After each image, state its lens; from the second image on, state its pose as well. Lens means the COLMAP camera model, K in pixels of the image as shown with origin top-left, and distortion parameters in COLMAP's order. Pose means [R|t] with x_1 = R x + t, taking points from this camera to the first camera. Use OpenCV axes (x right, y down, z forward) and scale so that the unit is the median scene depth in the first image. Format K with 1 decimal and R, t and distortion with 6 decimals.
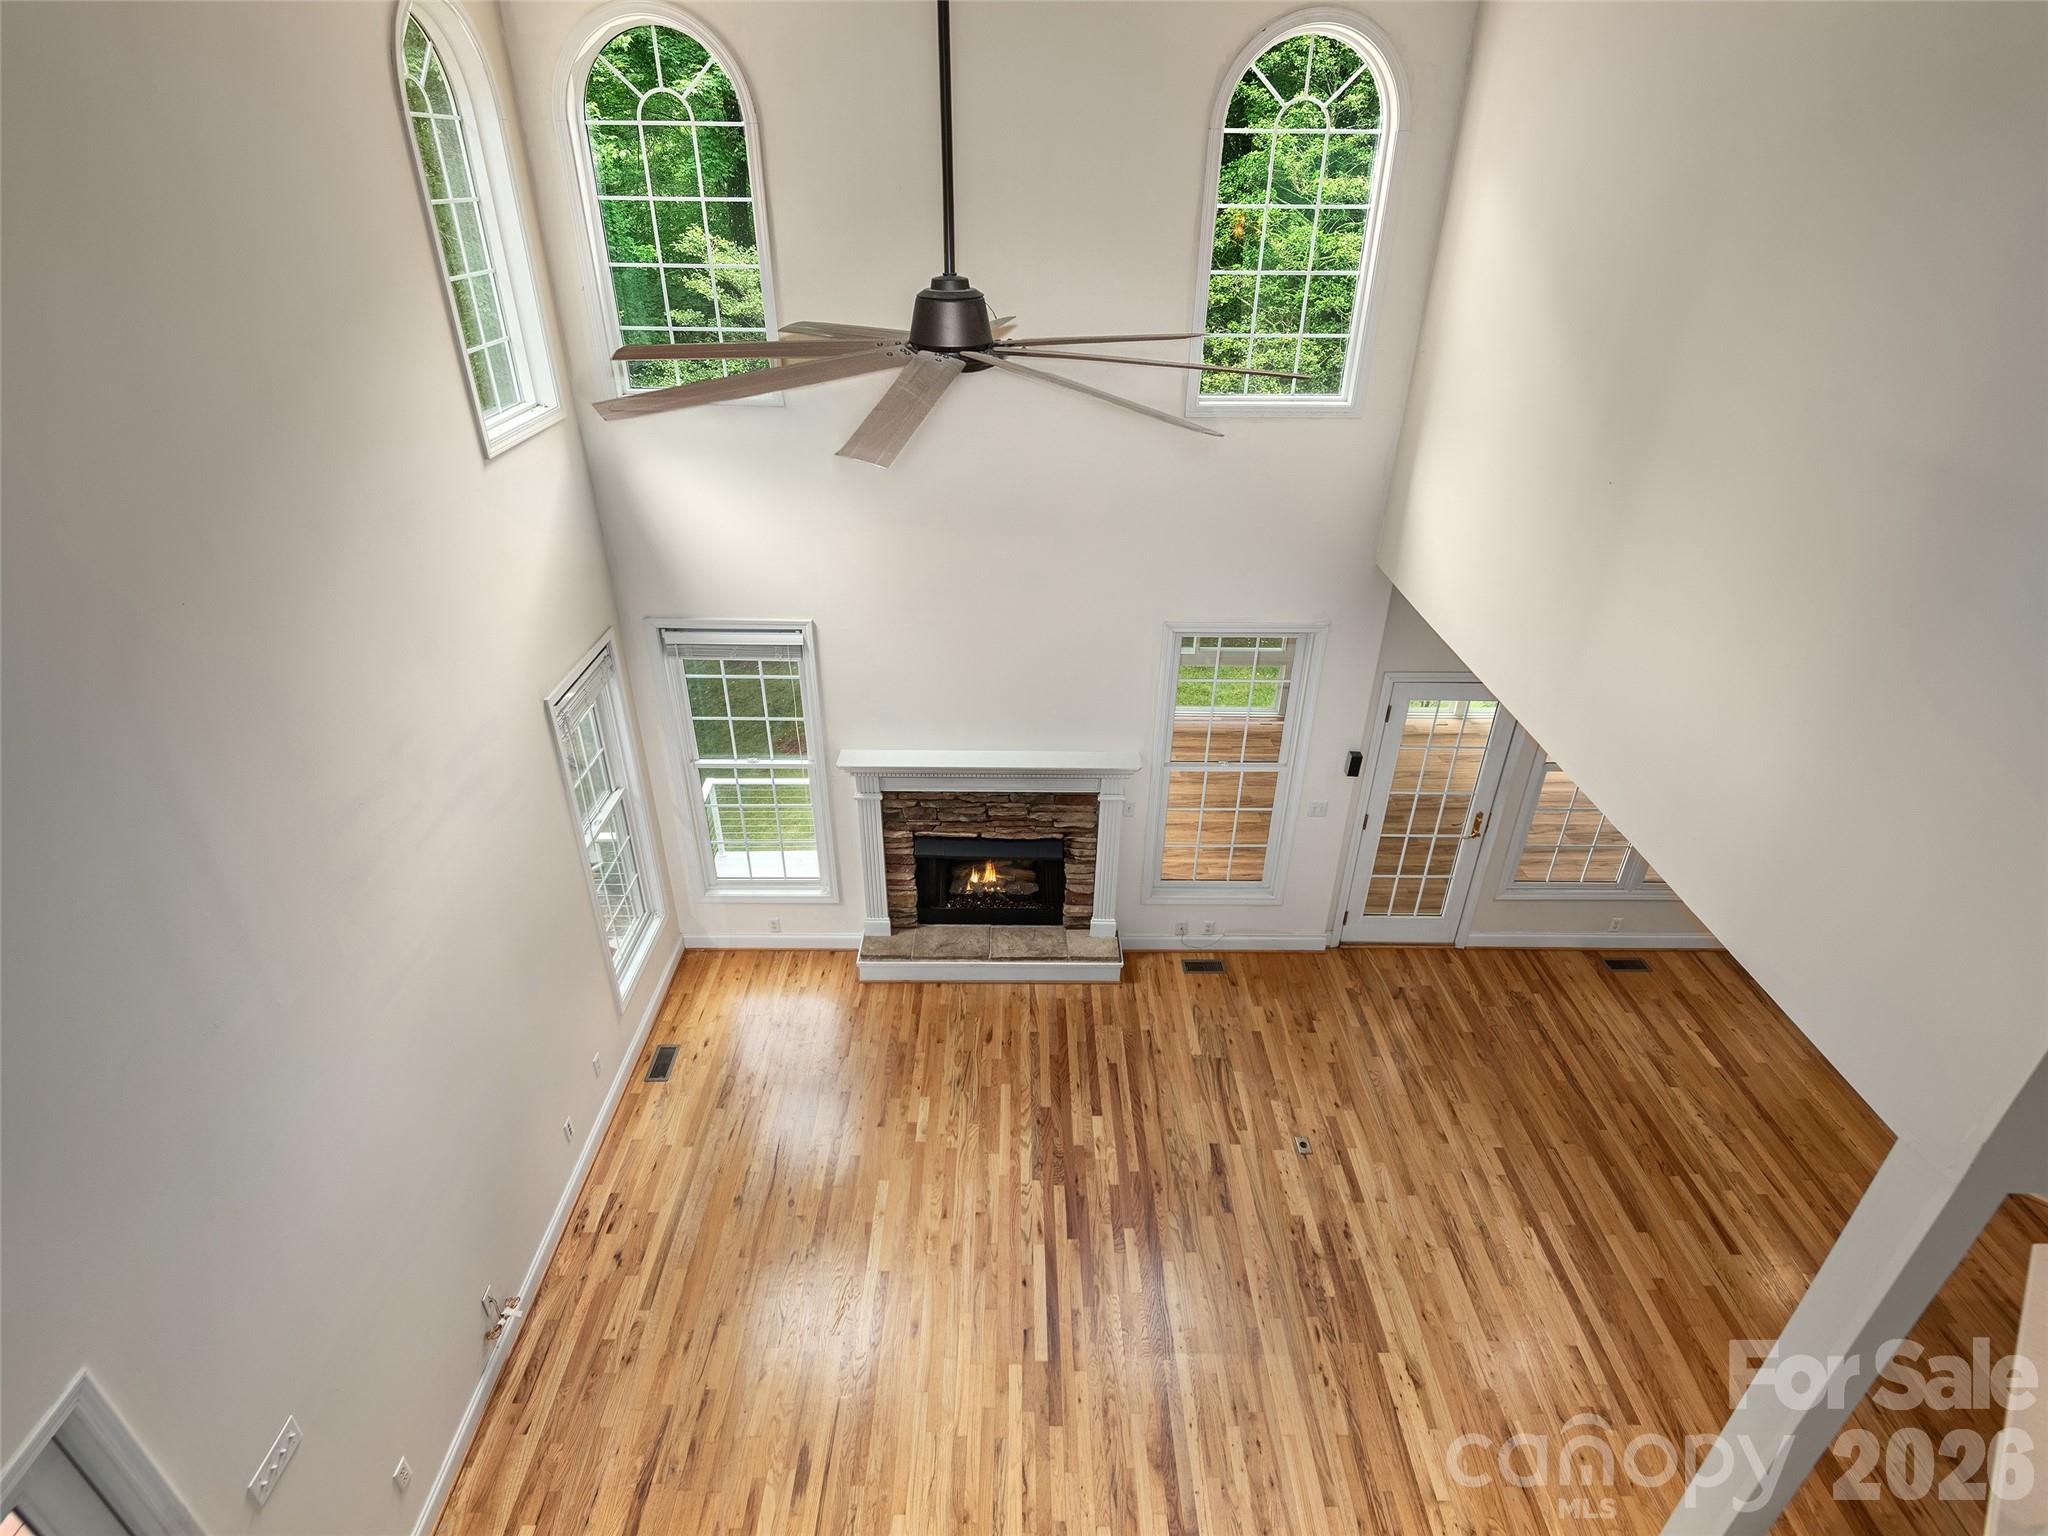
lens RADIAL K [[1044.5, 0, 1024.3], [0, 1044.5, 772.2], [0, 0, 1]] dist [0.017236, -0.007243]
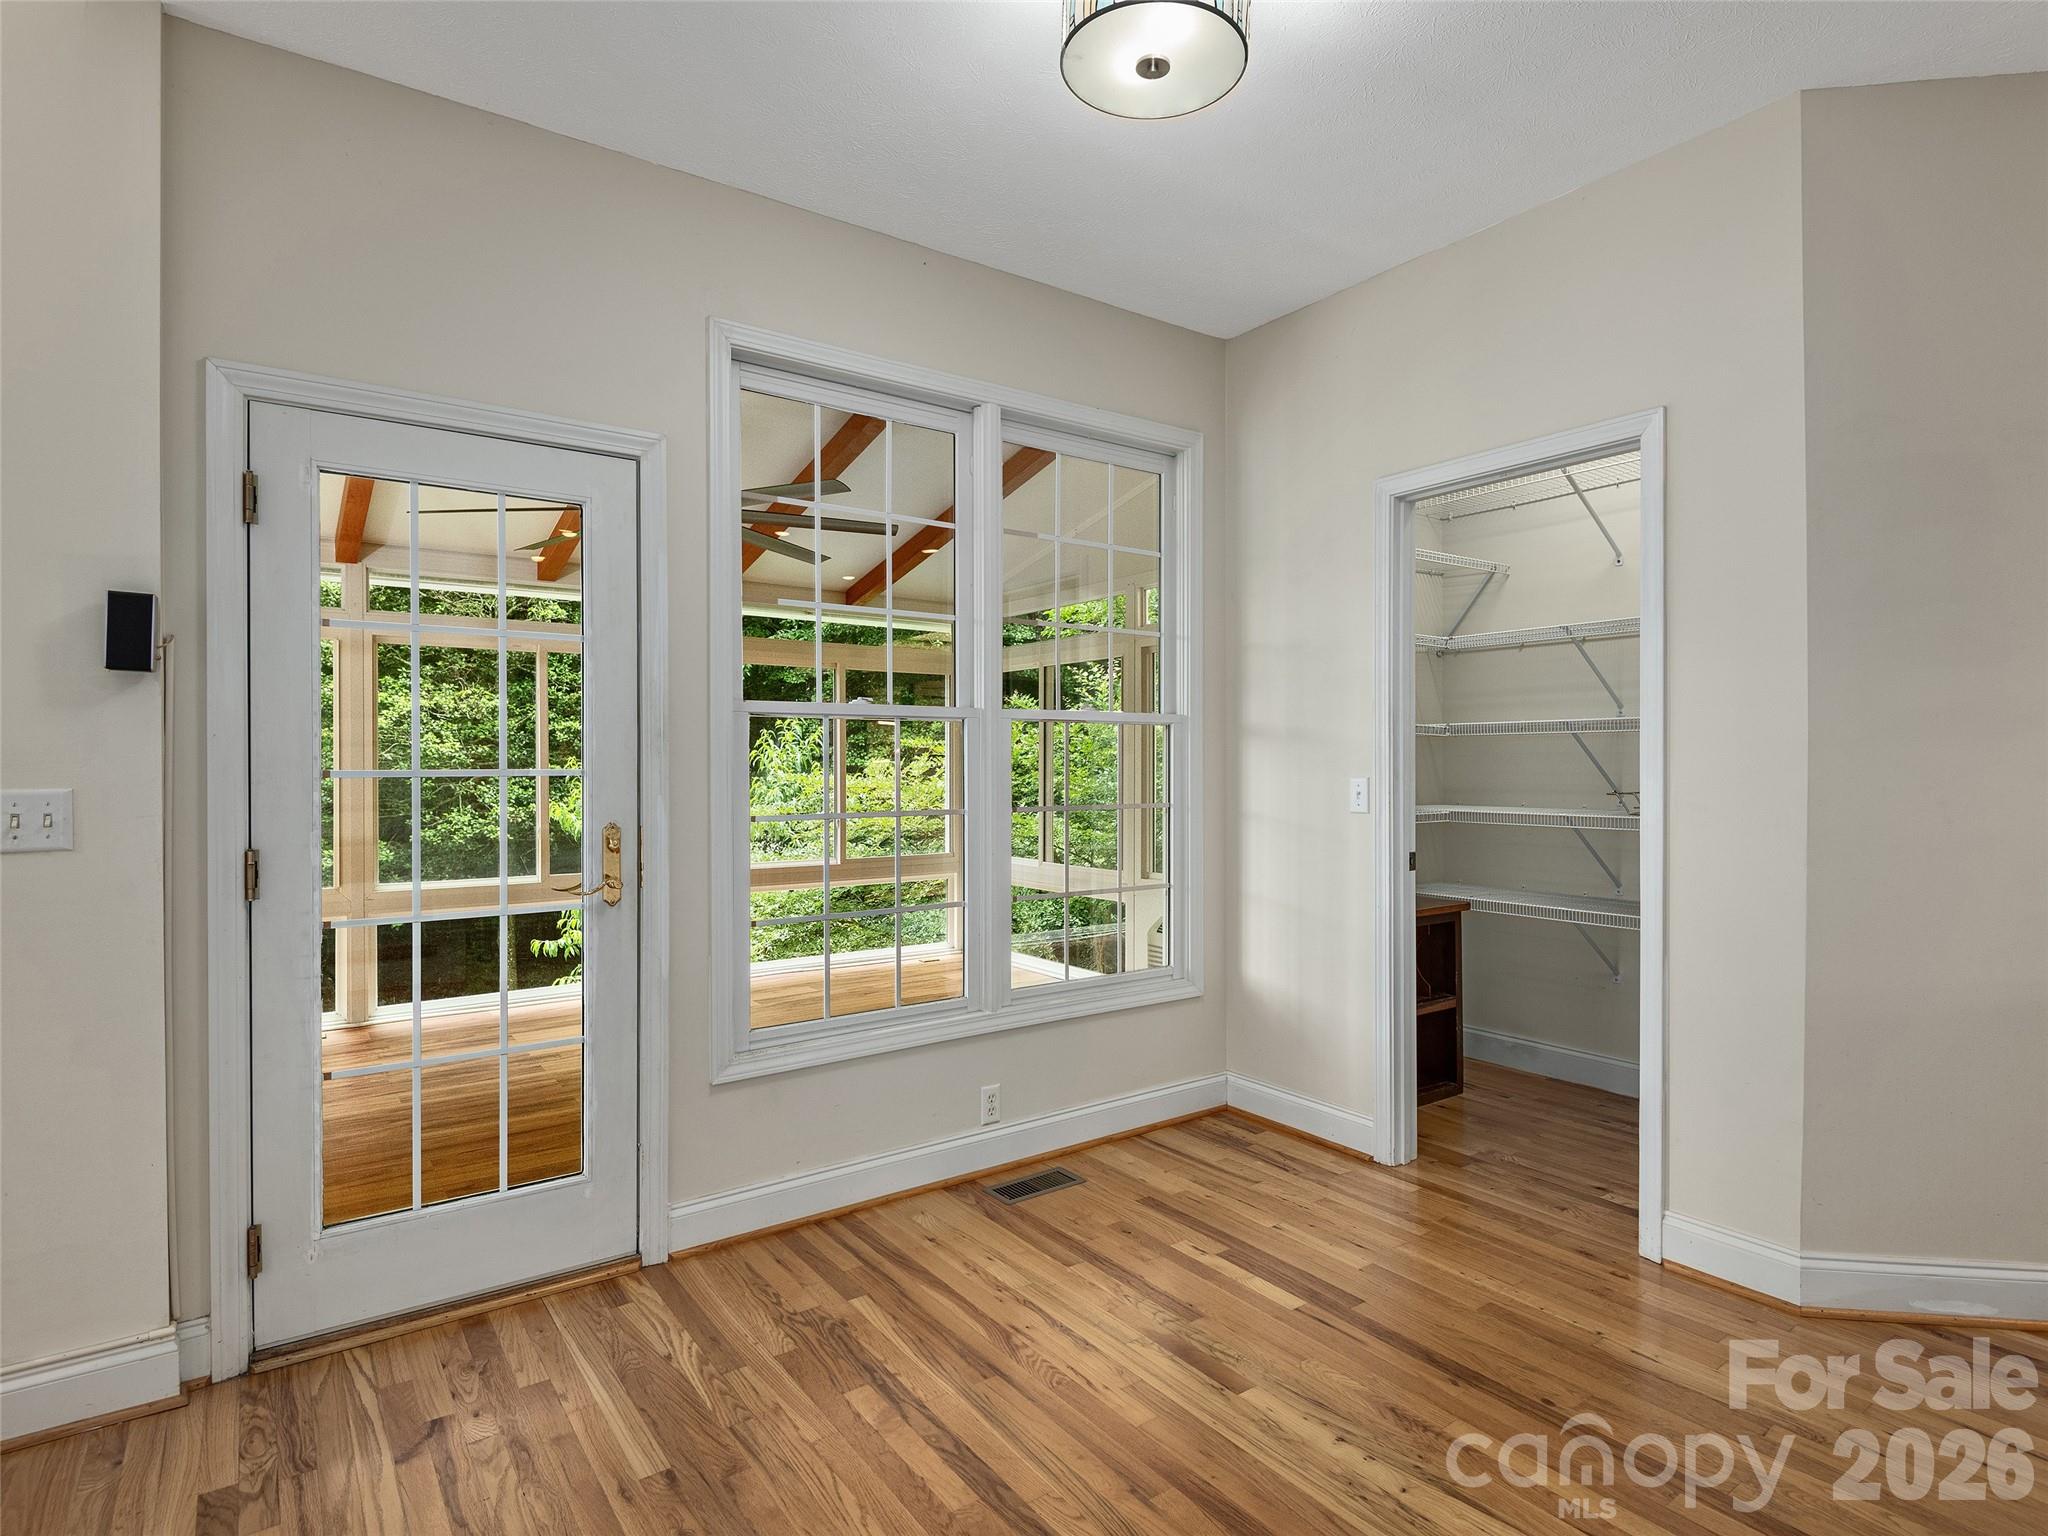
lens RADIAL K [[1066.4, 0, 1023.3], [0, 1066.4, 767.4], [0, 0, 1]] dist [0.004201, -0.000618]
pose [[0.818958, -0.011542, 0.573737, 0.329001], [0.296899, 0.864106, -0.406413, 0.221447], [-0.491079, 0.503178, 0.711093, 0.623578]]
